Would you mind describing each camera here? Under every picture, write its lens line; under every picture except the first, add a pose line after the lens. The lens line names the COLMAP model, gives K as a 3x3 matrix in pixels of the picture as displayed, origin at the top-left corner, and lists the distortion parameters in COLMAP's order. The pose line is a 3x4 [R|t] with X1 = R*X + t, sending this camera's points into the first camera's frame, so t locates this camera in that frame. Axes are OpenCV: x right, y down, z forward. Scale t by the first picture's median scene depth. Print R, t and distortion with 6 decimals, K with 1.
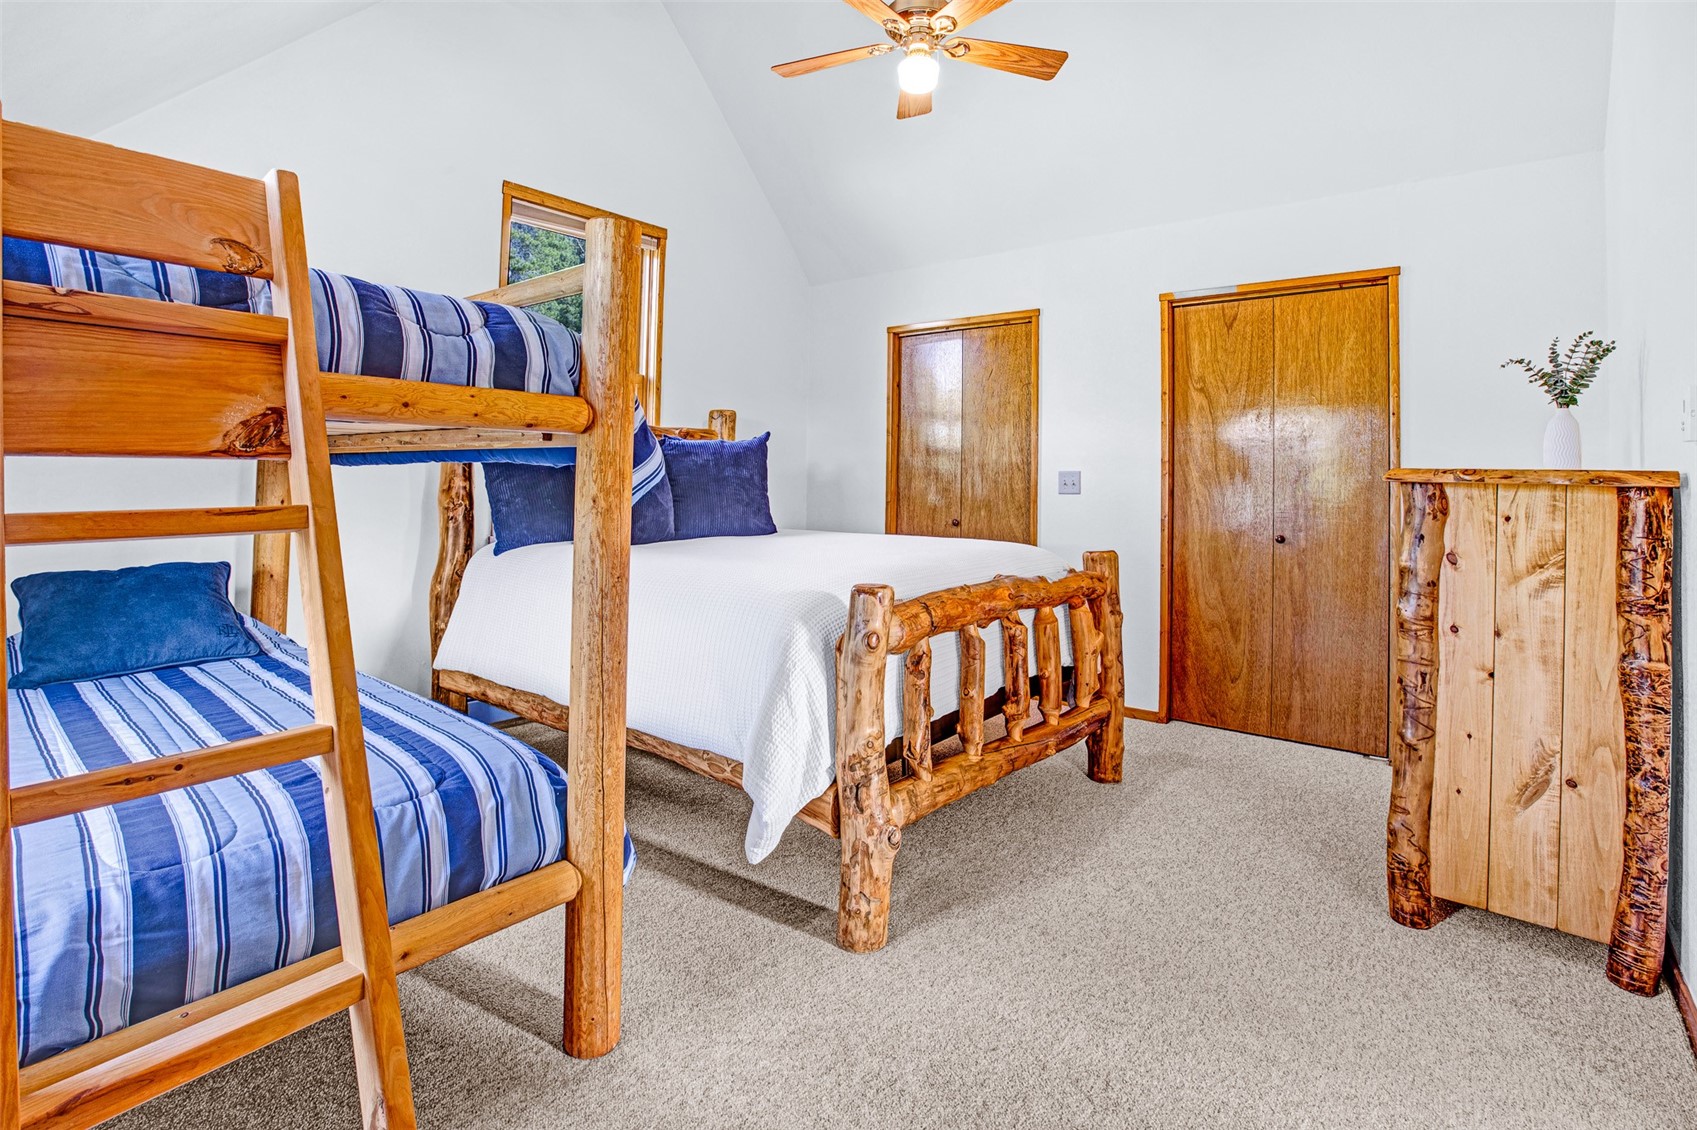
lens RADIAL K [[790.3, 0, 849.1], [0, 790.3, 459.9], [0, 0, 1]] dist [-0.066349, -0.000300]
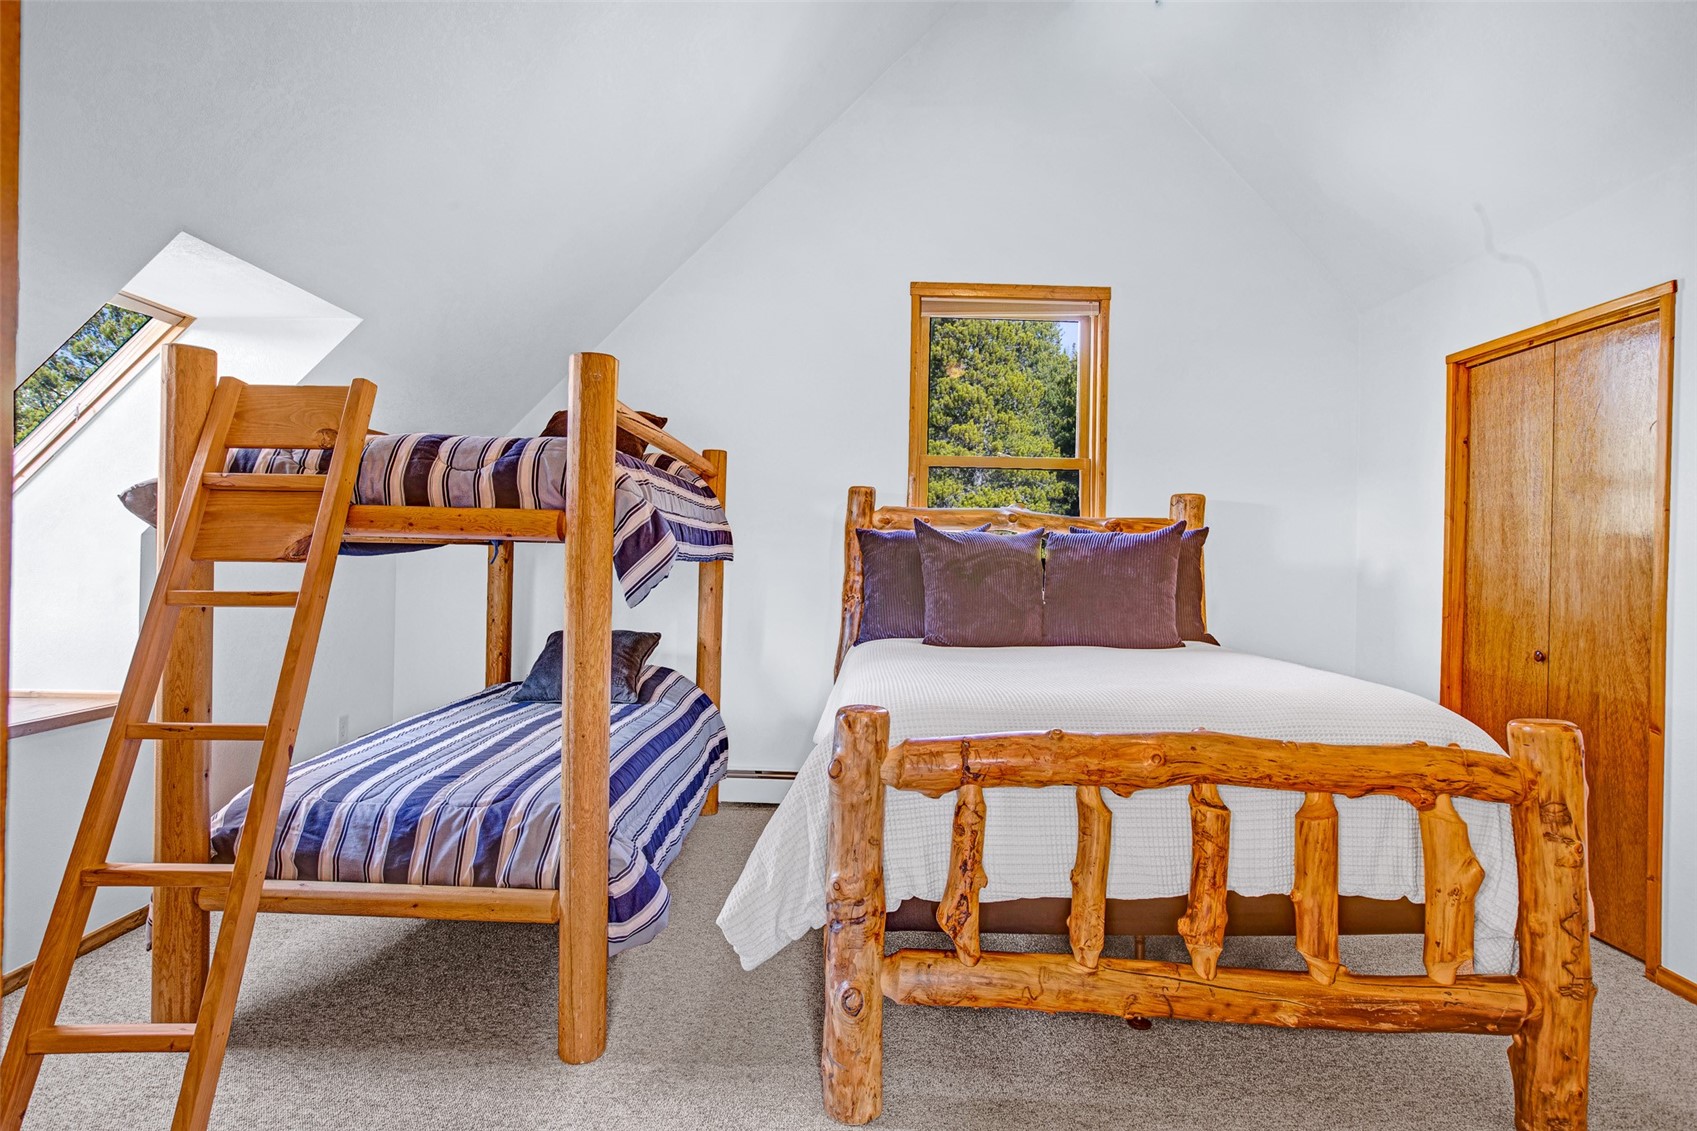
lens RADIAL K [[881.4, 0, 848.5], [0, 881.4, 565.5], [0, 0, 1]] dist [-0.050053, -0.000048]
pose [[0.626468, 0.008930, -0.779396, 0.406968], [0.004152, 0.999882, 0.014793, -0.004931], [0.779436, -0.012503, 0.626357, 0.204195]]
